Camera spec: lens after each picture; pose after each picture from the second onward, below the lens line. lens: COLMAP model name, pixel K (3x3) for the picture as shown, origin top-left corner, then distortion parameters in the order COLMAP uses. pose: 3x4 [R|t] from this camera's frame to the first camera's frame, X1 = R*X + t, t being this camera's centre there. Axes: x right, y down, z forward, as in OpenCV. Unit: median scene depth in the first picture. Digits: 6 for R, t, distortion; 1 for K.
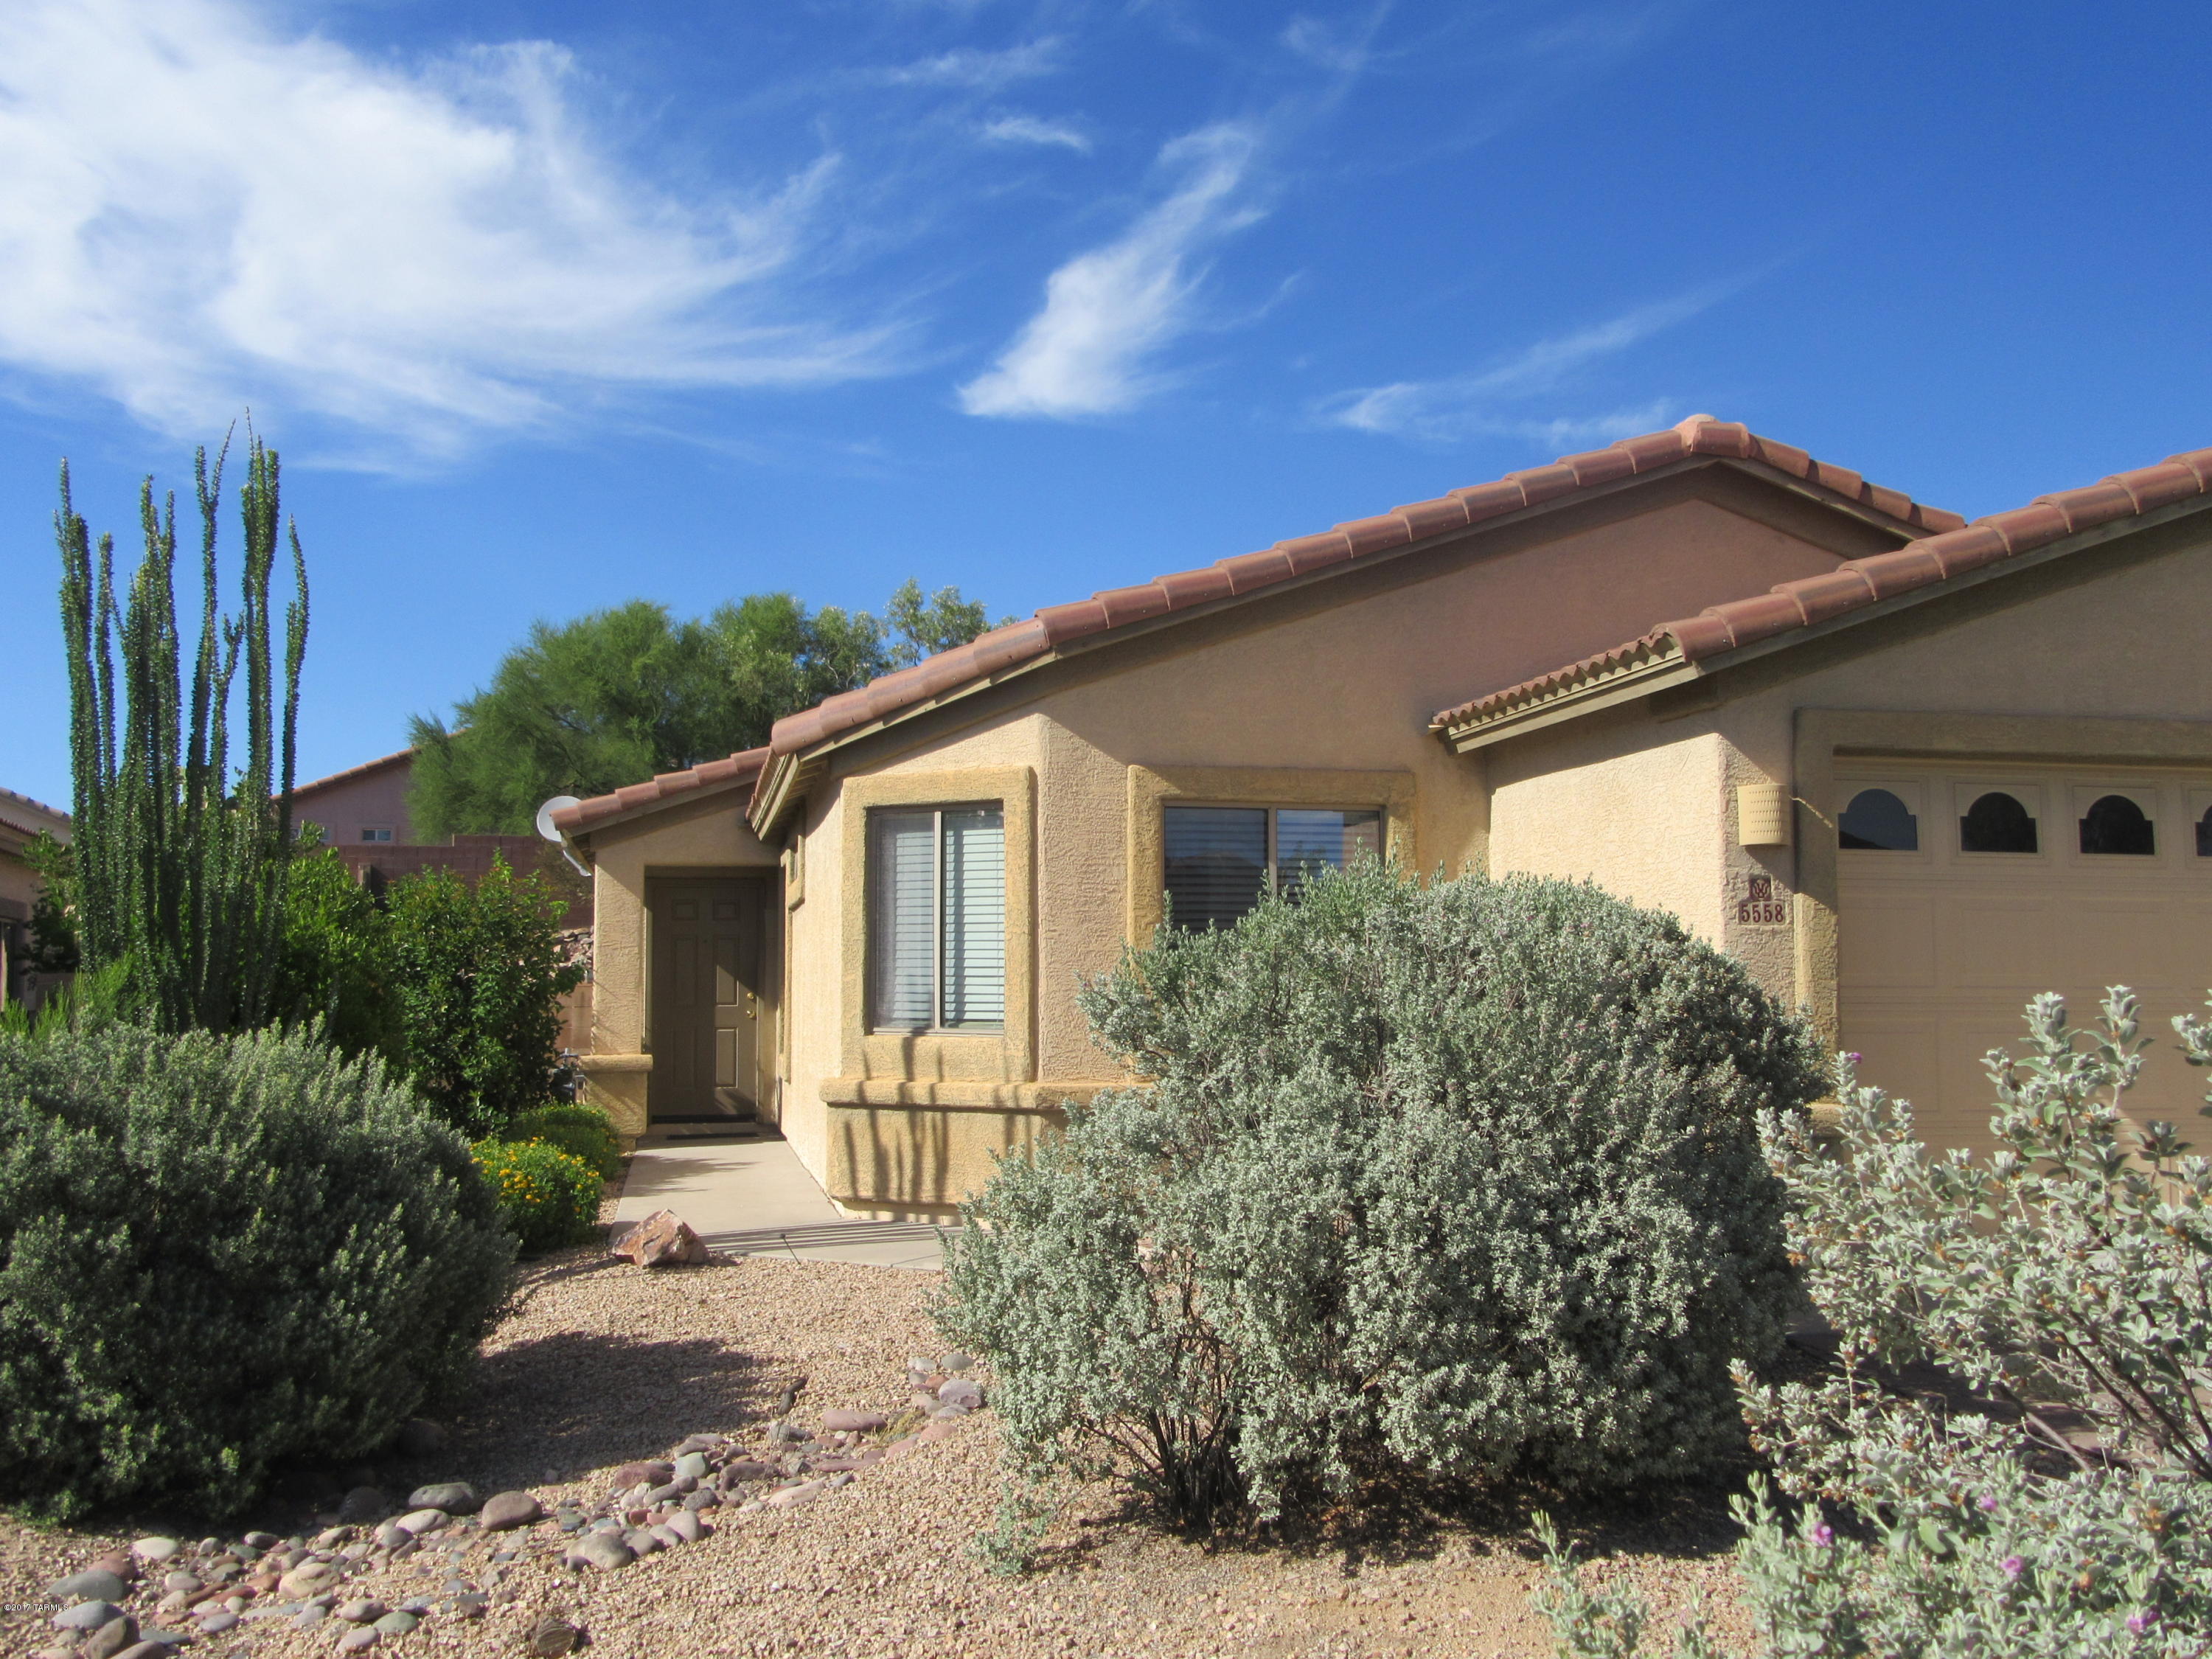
lens RADIAL K [[2027.7, 0, 1101.8], [0, 2027.7, 837.3], [0, 0, 1]] dist [0.002367, 0.014496]
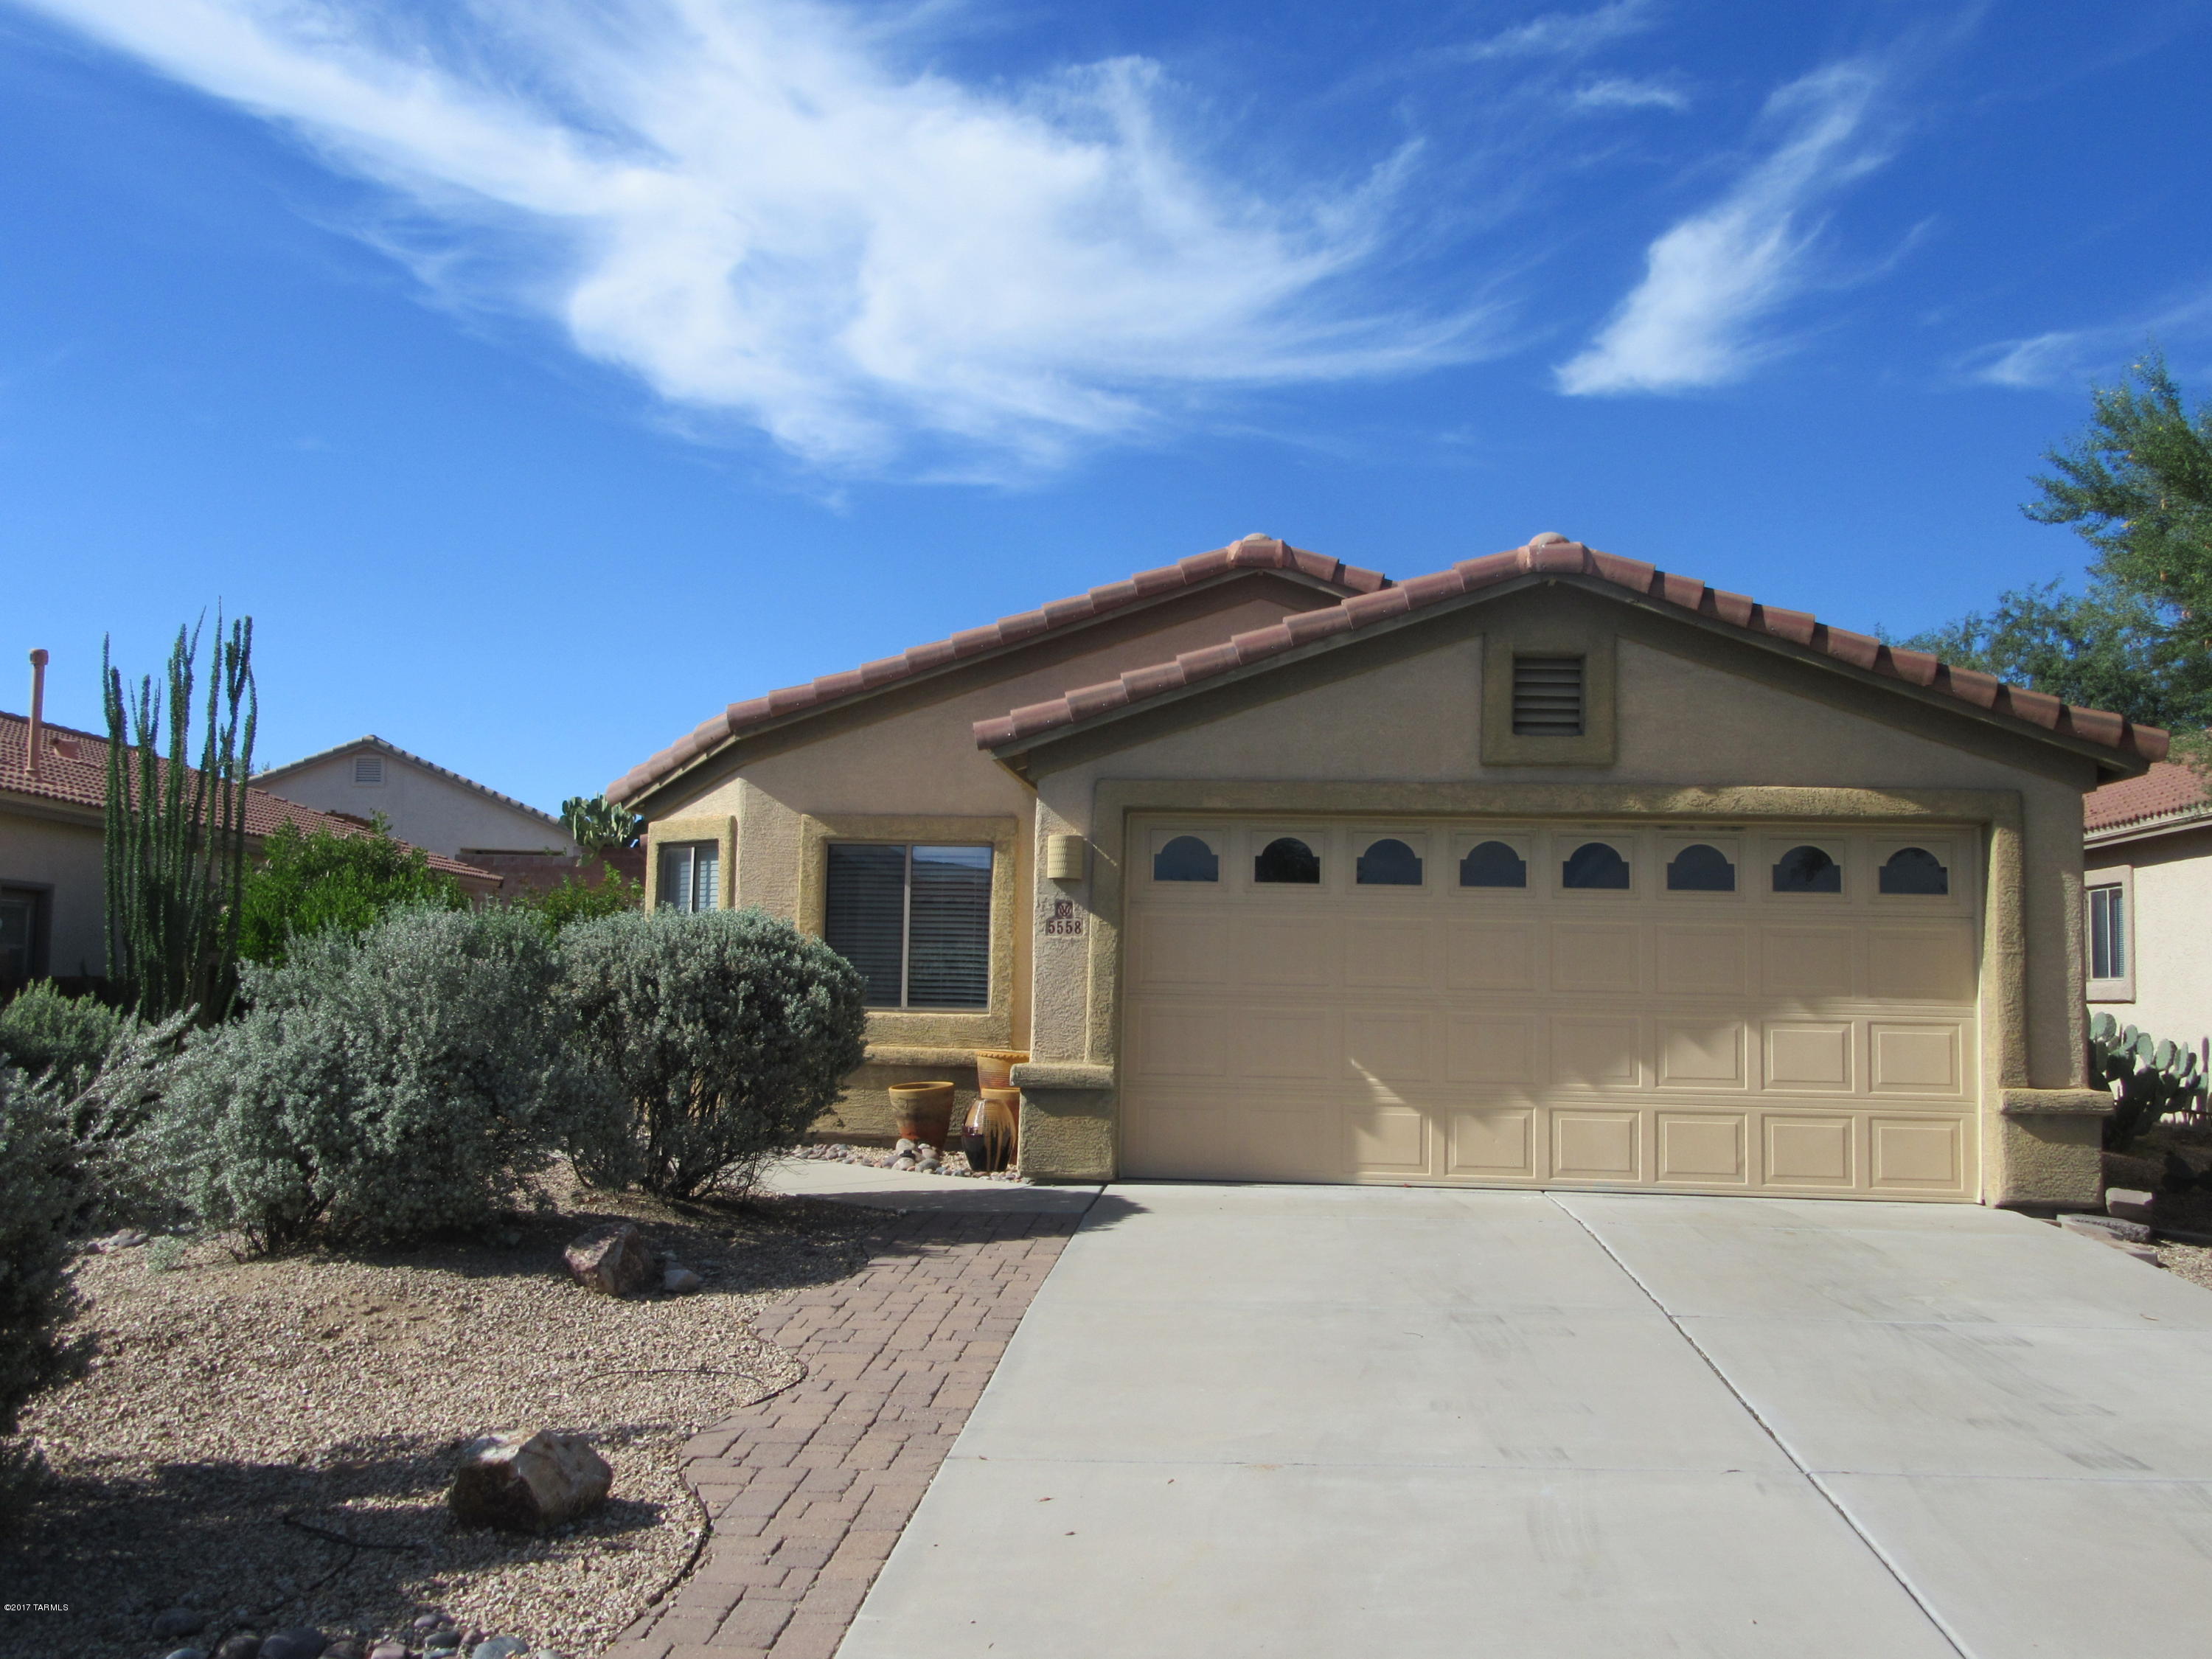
lens RADIAL K [[2120.0, 0, 1106.0], [0, 2120.0, 829.5], [0, 0, 1]] dist [-0.016279, -0.007709]
pose [[0.955050, -0.003050, -0.296430, 0.609763], [0.001822, 0.999989, -0.004419, -0.017940], [0.296440, 0.003680, 0.955044, -0.295629]]
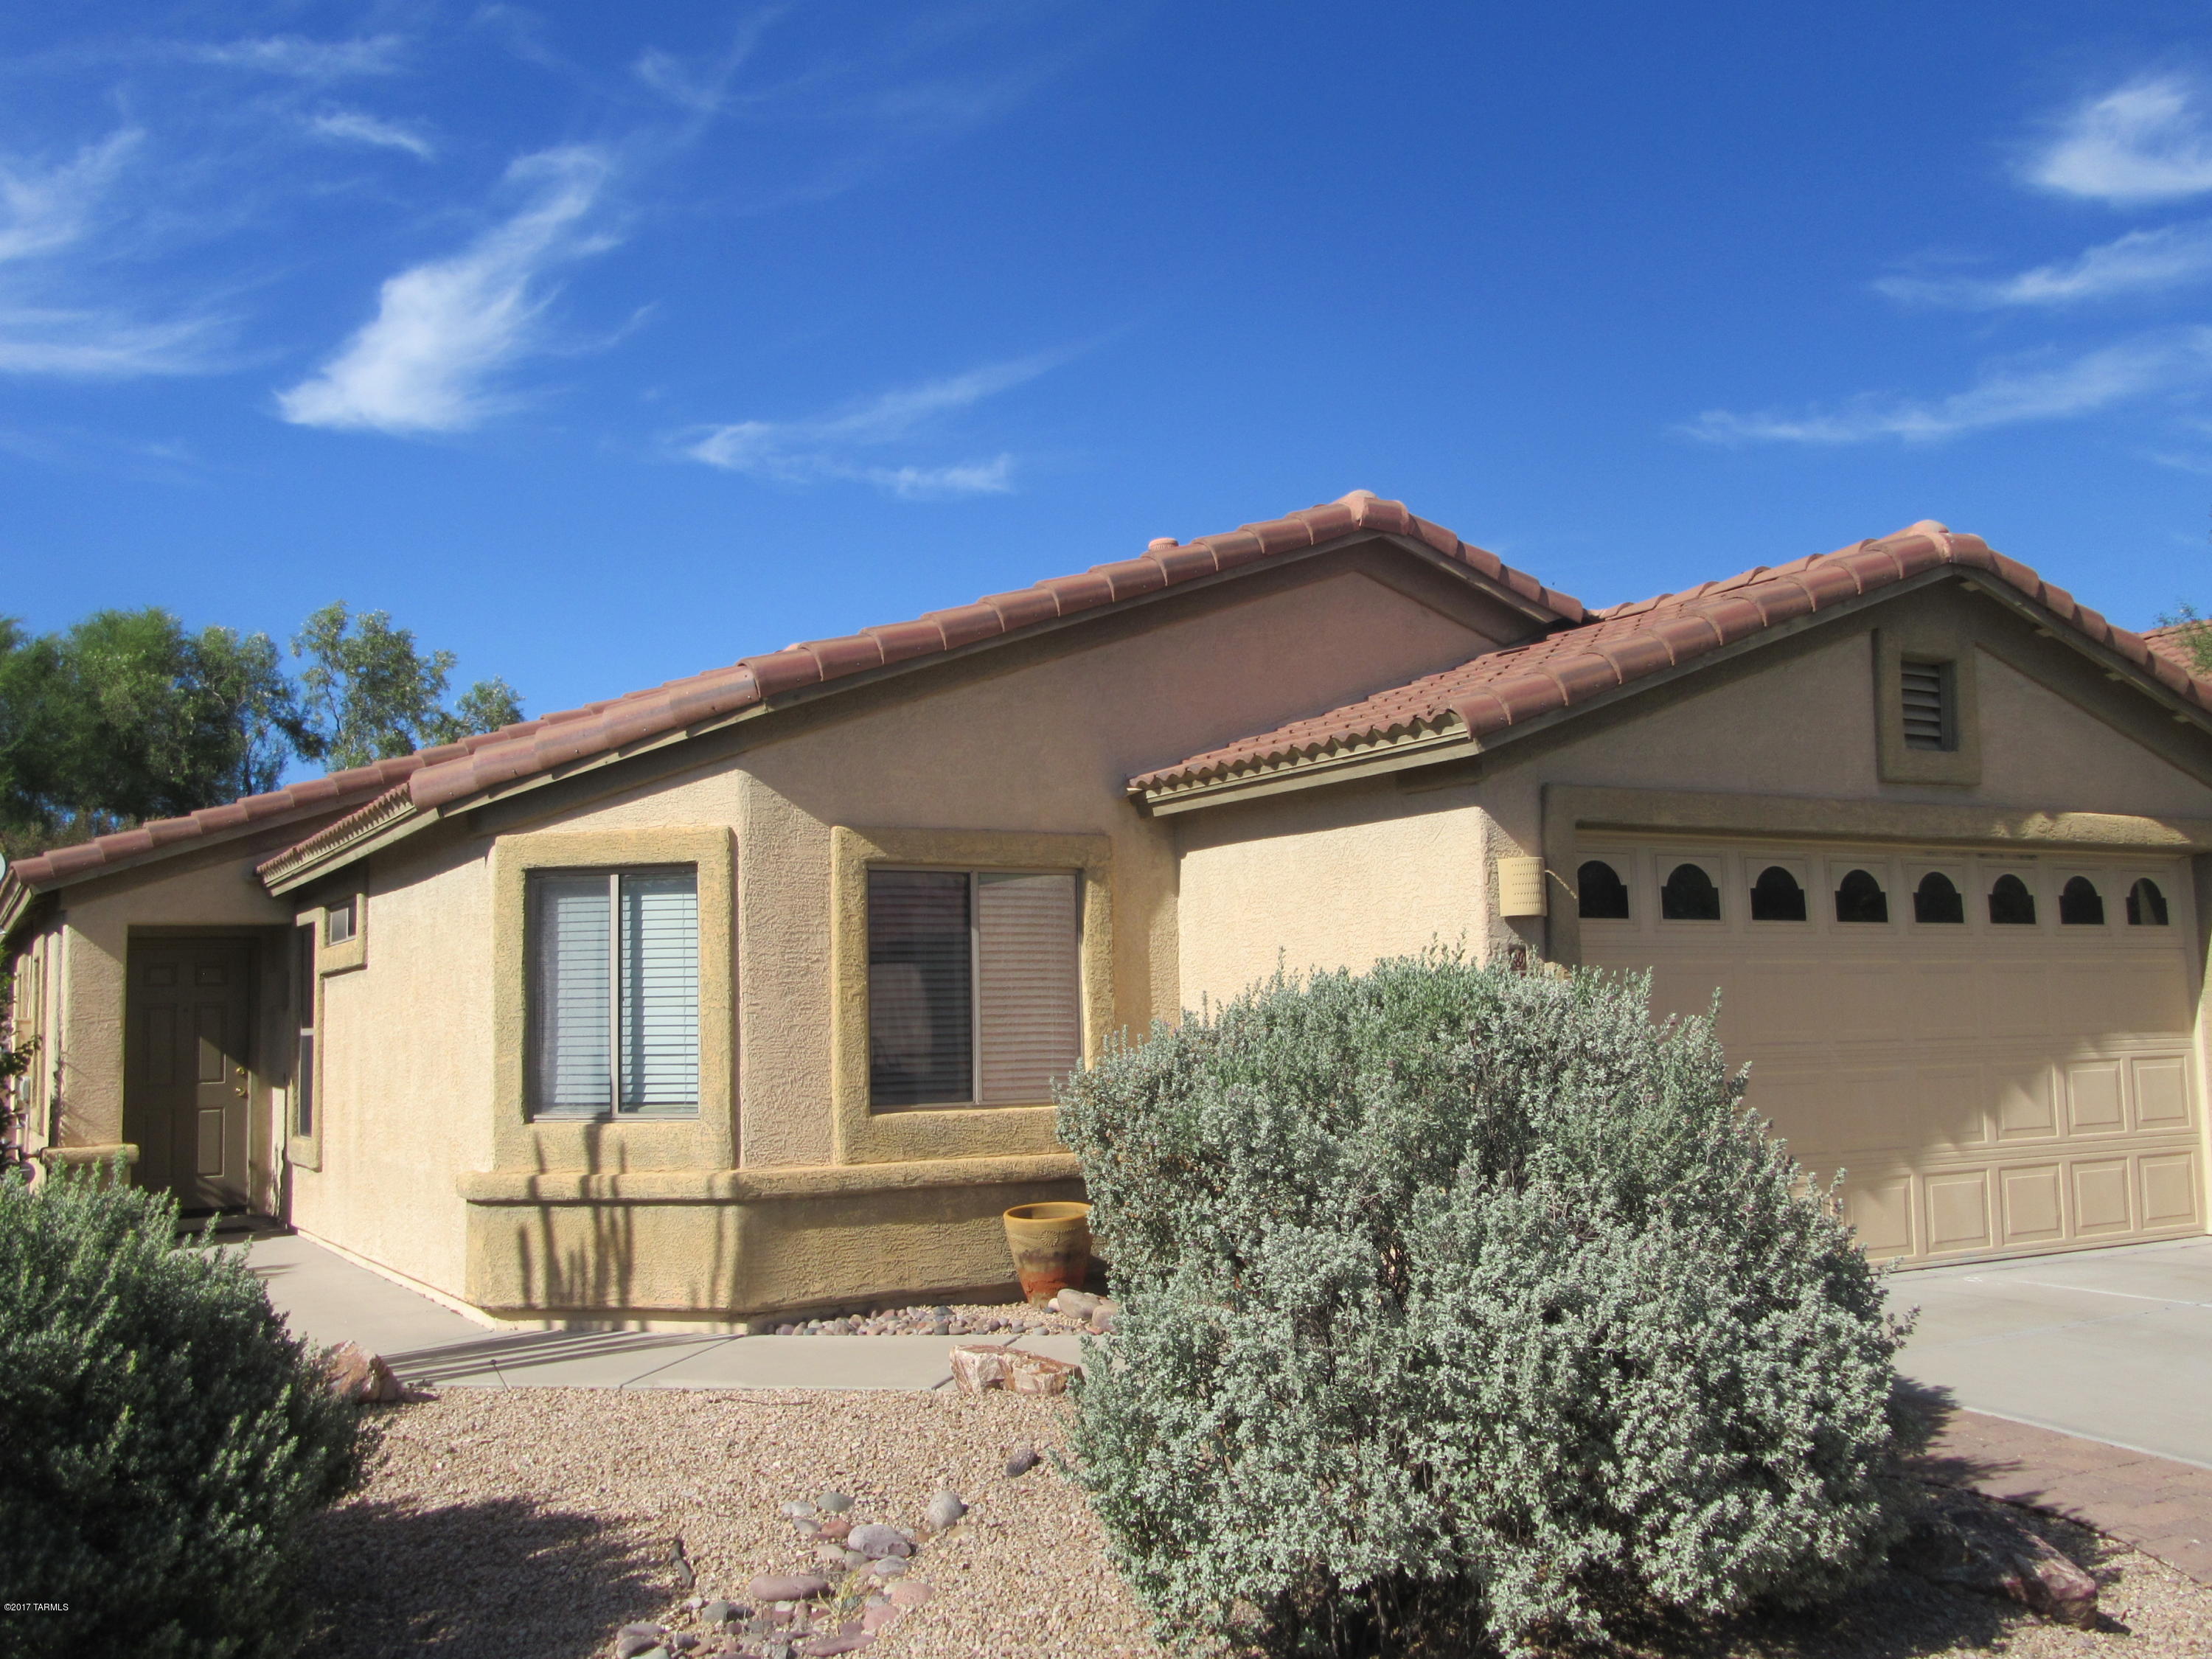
lens RADIAL K [[2029.5, 0, 1110.4], [0, 2029.5, 837.3], [0, 0, 1]] dist [-0.001943, -0.003564]
pose [[0.949936, 0.008304, 0.312334, -0.151892], [-0.002590, 0.999822, -0.018705, -0.012700], [-0.312434, 0.016960, 0.949788, 0.064519]]
